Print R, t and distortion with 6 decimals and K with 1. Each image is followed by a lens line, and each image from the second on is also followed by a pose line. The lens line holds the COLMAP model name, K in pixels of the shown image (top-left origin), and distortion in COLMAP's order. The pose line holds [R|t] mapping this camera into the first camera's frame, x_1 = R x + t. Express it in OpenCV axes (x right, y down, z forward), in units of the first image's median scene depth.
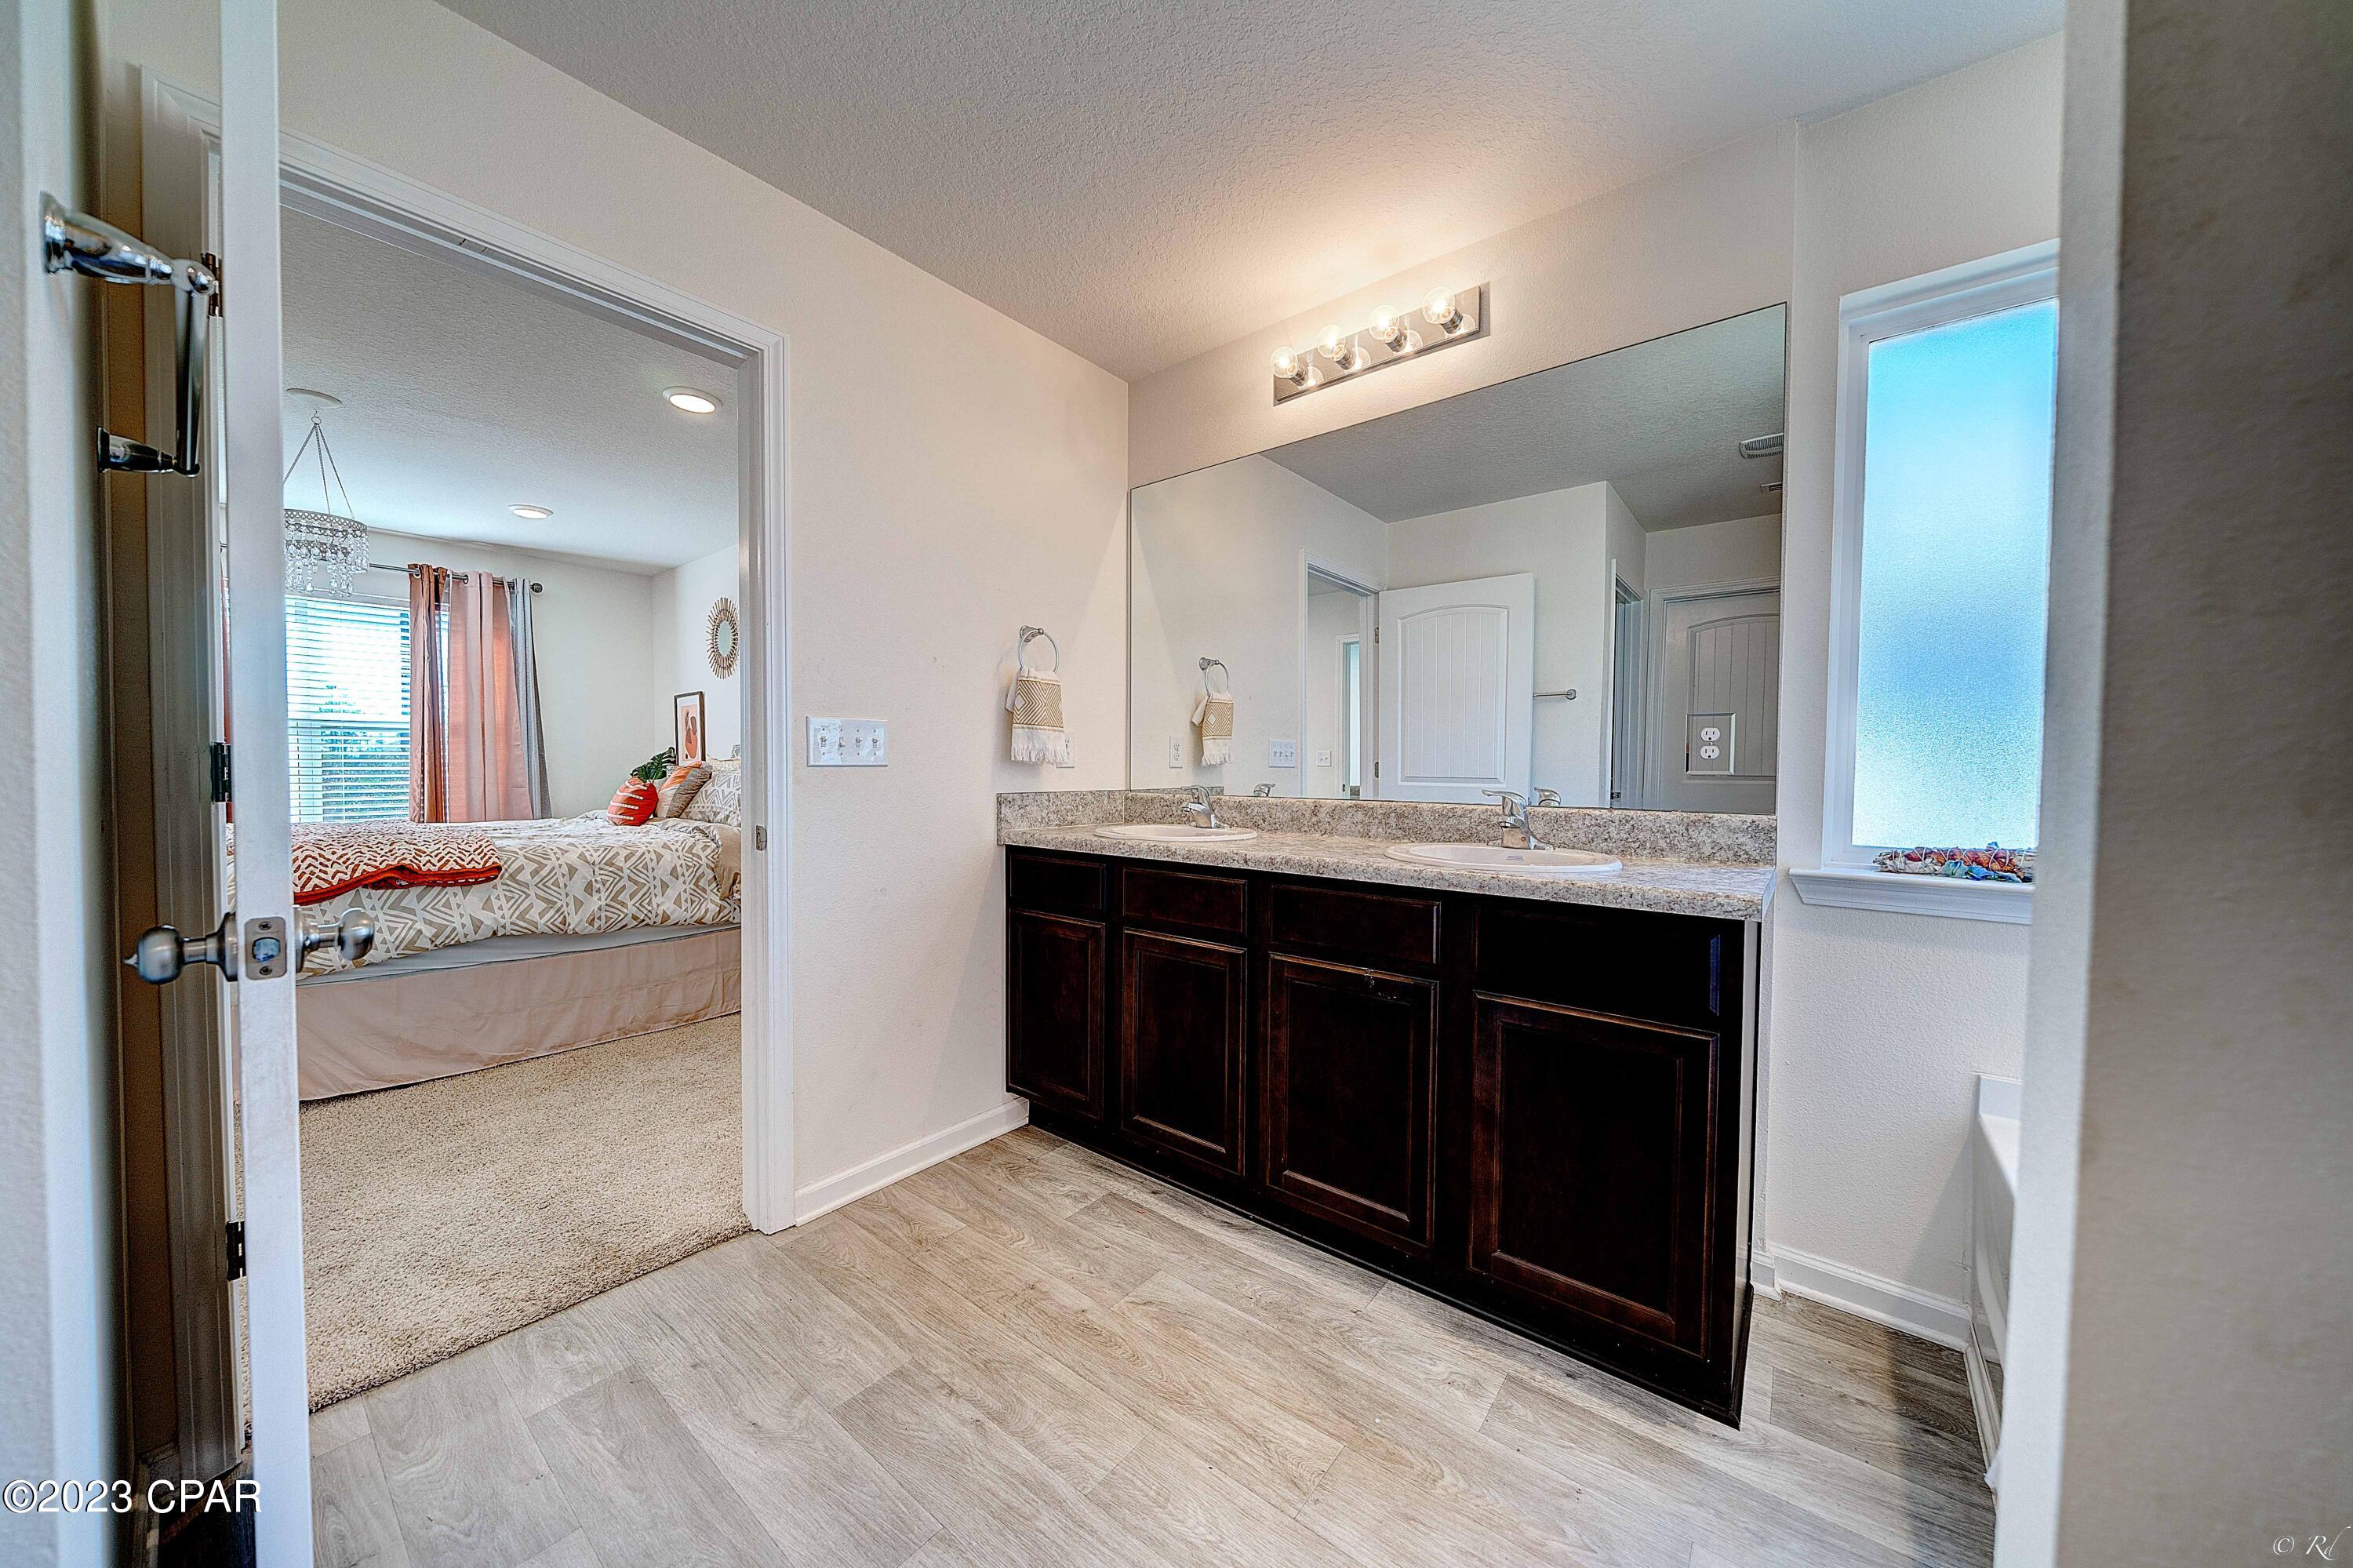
lens RADIAL K [[811.3, 0, 1177.6], [0, 811.3, 782.3], [0, 0, 1]] dist [-0.001614, -0.000110]
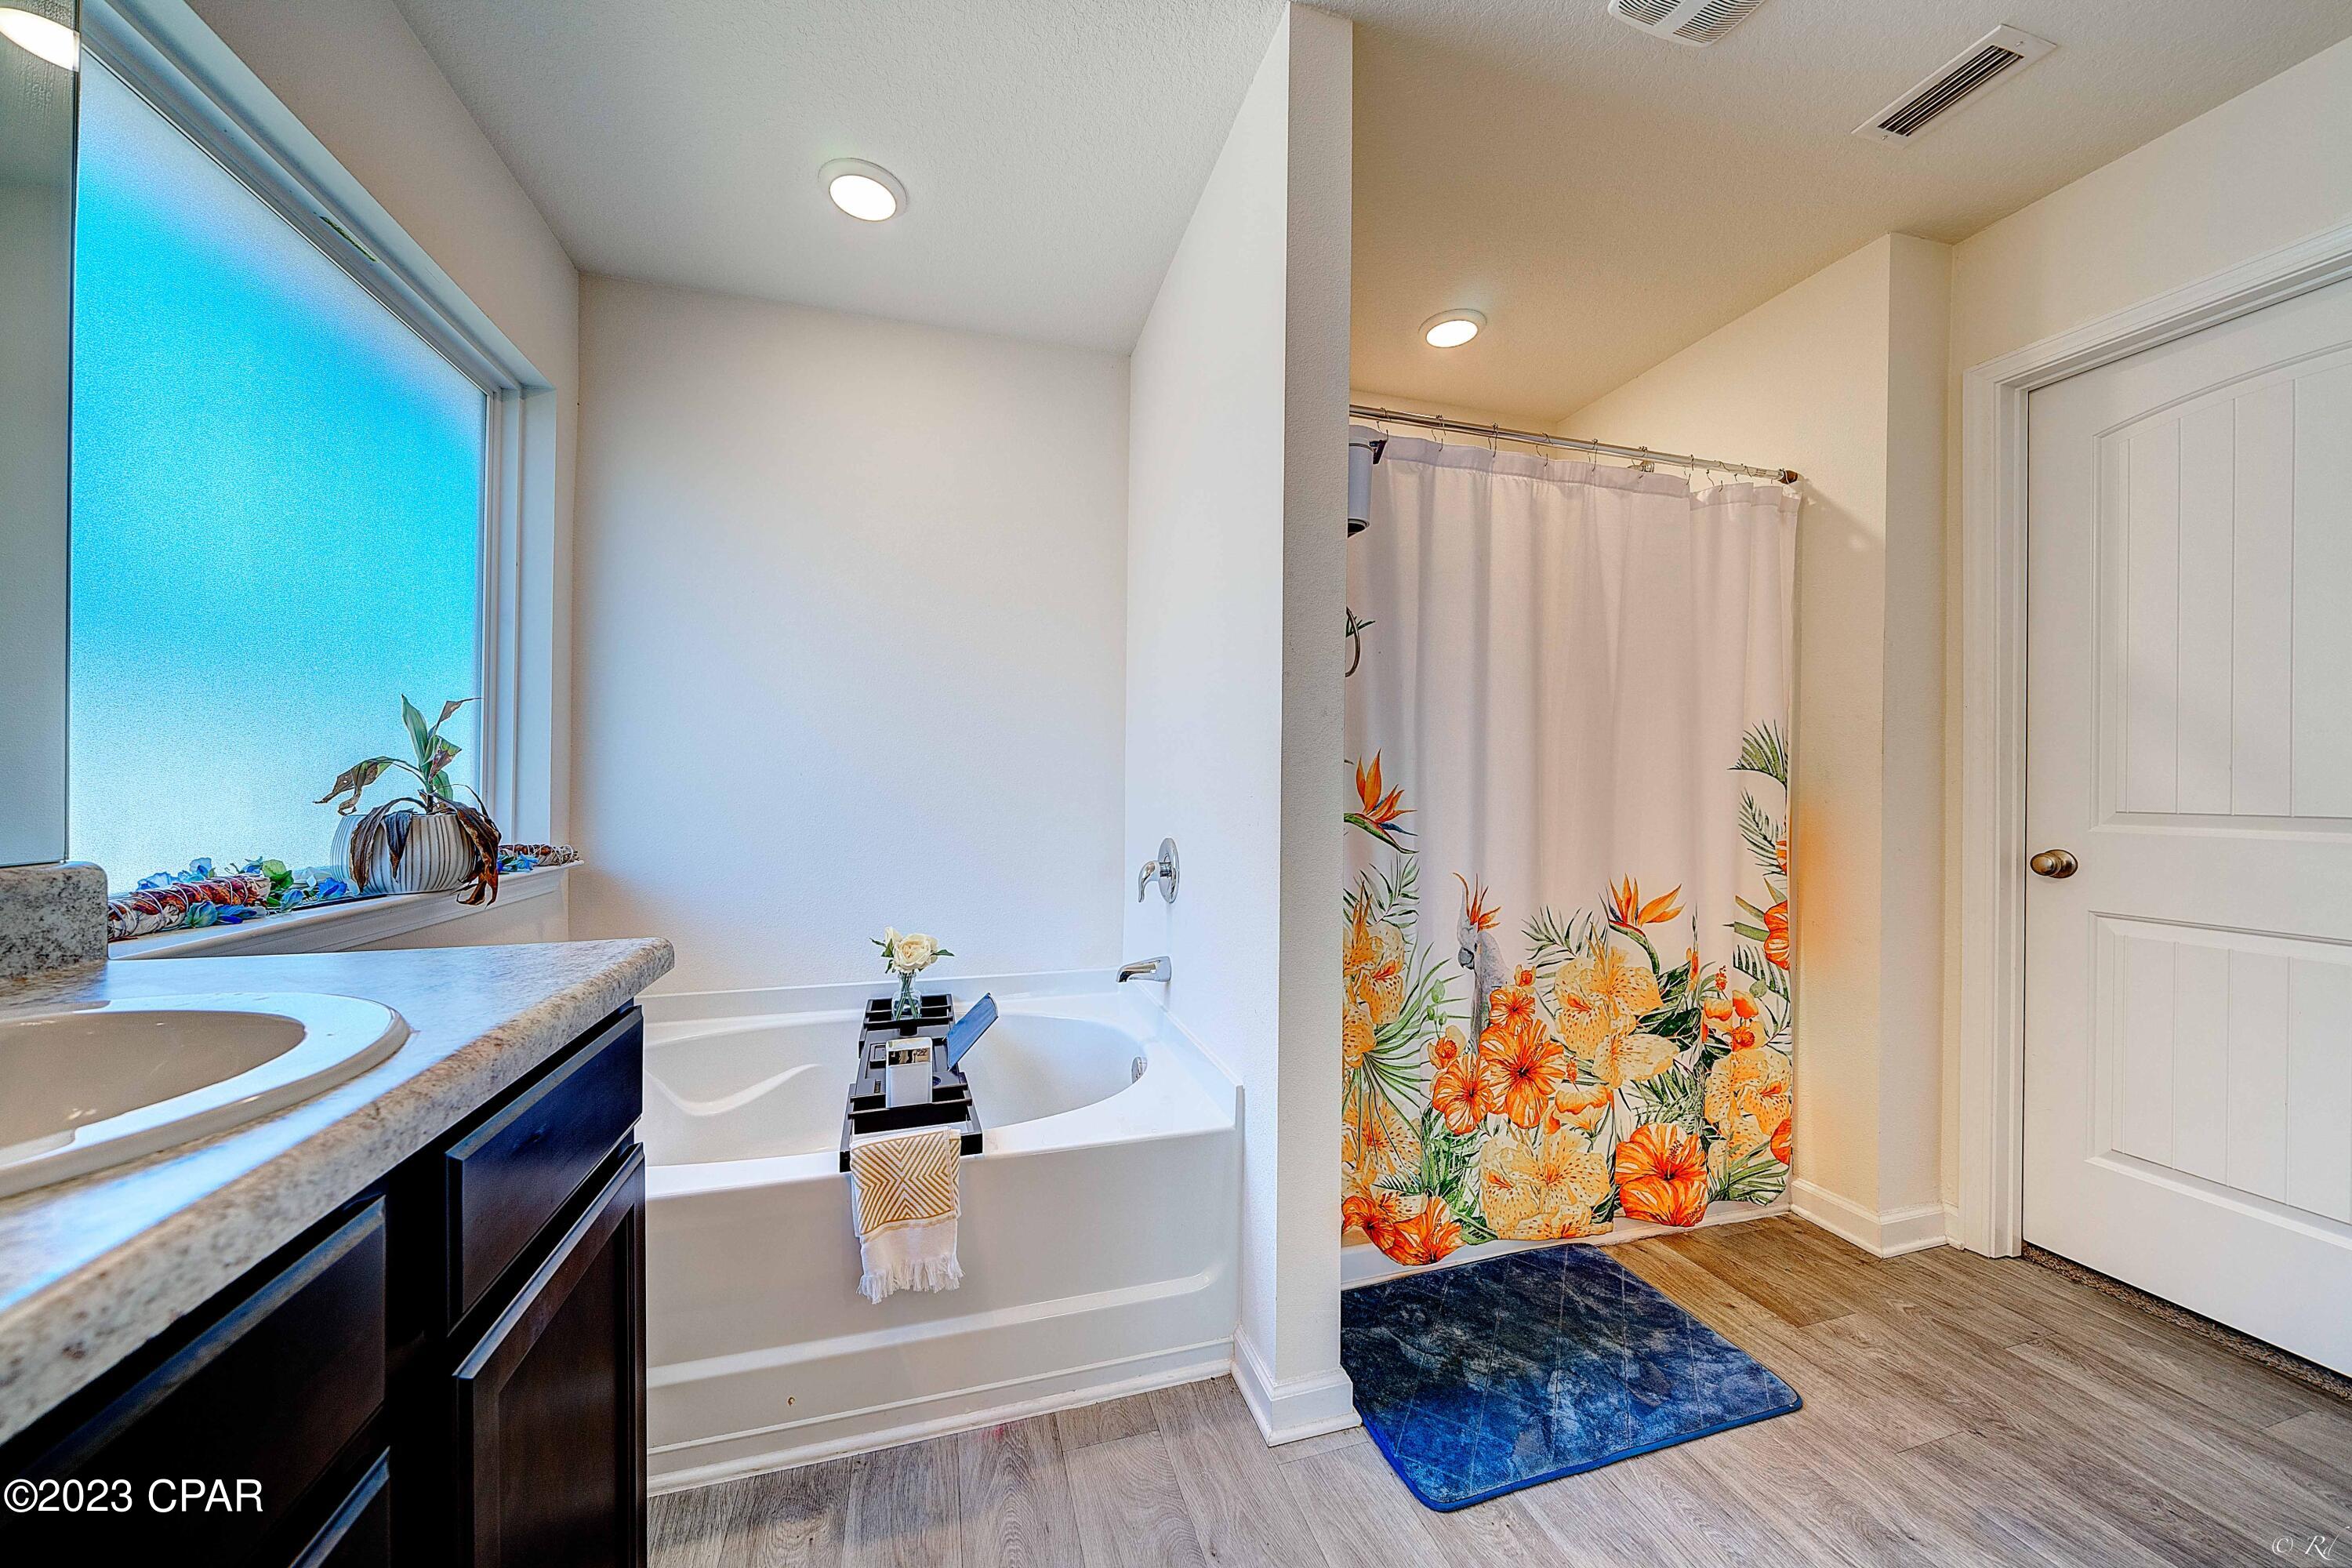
lens RADIAL K [[823.6, 0, 1177.2], [0, 823.6, 783.6], [0, 0, 1]] dist [0.000744, -0.000026]
pose [[-0.824978, -0.014790, 0.564971, -0.104752], [-0.002463, 0.999742, 0.022576, -0.019392], [-0.565160, 0.017233, -0.824802, 0.989766]]
